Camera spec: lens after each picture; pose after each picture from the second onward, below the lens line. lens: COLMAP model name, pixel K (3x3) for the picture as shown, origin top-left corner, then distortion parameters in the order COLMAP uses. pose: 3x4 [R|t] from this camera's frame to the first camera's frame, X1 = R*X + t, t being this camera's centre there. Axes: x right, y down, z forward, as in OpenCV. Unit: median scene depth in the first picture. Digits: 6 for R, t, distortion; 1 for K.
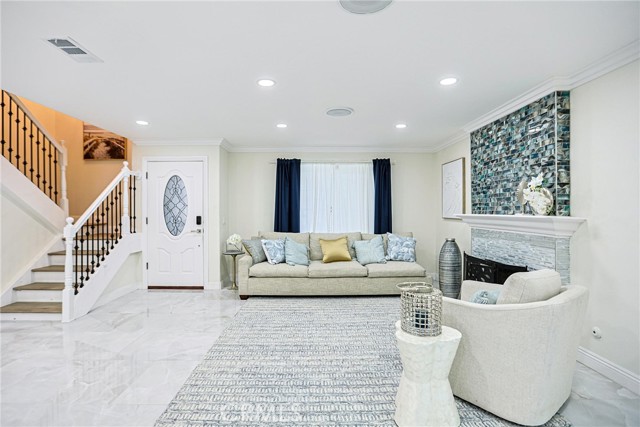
lens RADIAL K [[305.4, 0, 317.5], [0, 305.4, 213.0], [0, 0, 1]] dist [-0.042235, 0.000402]
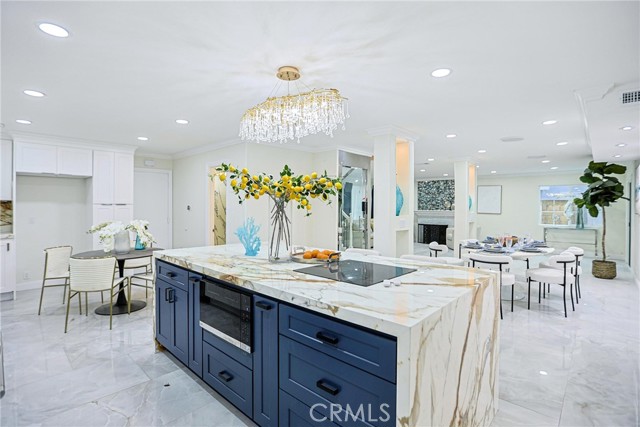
lens RADIAL K [[311.5, 0, 310.5], [0, 311.5, 207.3], [0, 0, 1]] dist [-0.042971, 0.001695]
pose [[0.709832, 0.002173, 0.704367, -2.668866], [-0.001083, 0.999997, -0.001994, -0.019843], [-0.704370, 0.000653, 0.709833, -0.428336]]
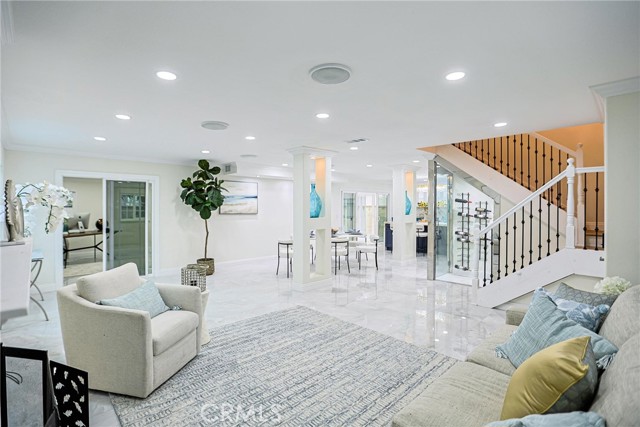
lens RADIAL K [[311.5, 0, 310.5], [0, 311.5, 207.3], [0, 0, 1]] dist [-0.042971, 0.001695]
pose [[-0.742575, 0.001082, -0.669762, 0.546860], [-0.004982, 0.999962, 0.007139, -0.053867], [0.669745, 0.008638, -0.742541, 1.464277]]
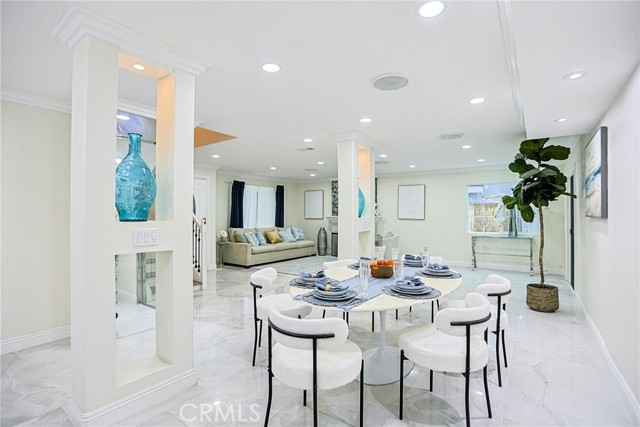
lens RADIAL K [[312.0, 0, 321.1], [0, 312.0, 211.3], [0, 0, 1]] dist [-0.044219, 0.000849]
pose [[0.589312, 0.009742, 0.807847, -1.727425], [0.004465, 0.999873, -0.015315, 0.003841], [-0.807893, 0.012633, 0.589193, -0.402511]]
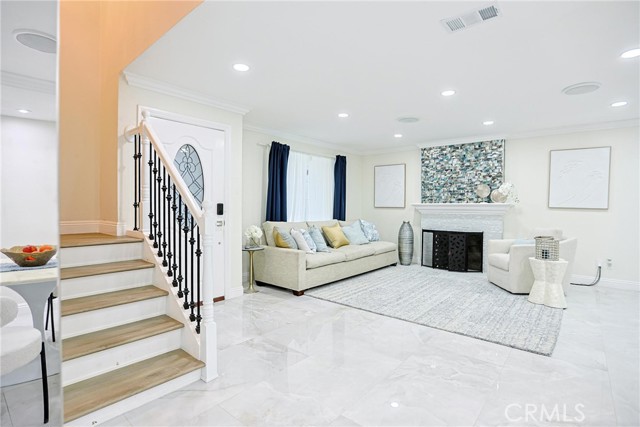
lens RADIAL K [[312.0, 0, 321.1], [0, 312.0, 211.3], [0, 0, 1]] dist [-0.044219, 0.000849]
pose [[0.660929, -0.008338, 0.750402, -1.123299], [-0.000772, 0.999930, 0.011790, 0.028431], [-0.750448, -0.008371, 0.660877, 0.426182]]
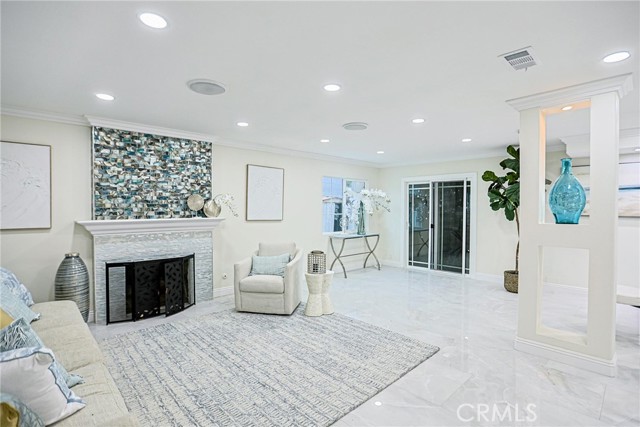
lens RADIAL K [[312.0, 0, 321.1], [0, 312.0, 211.3], [0, 0, 1]] dist [-0.044219, 0.000849]
pose [[-0.678952, -0.011219, 0.734097, -0.678009], [0.003576, 0.999821, 0.018588, -0.041695], [-0.734174, 0.015245, -0.678790, 1.312179]]
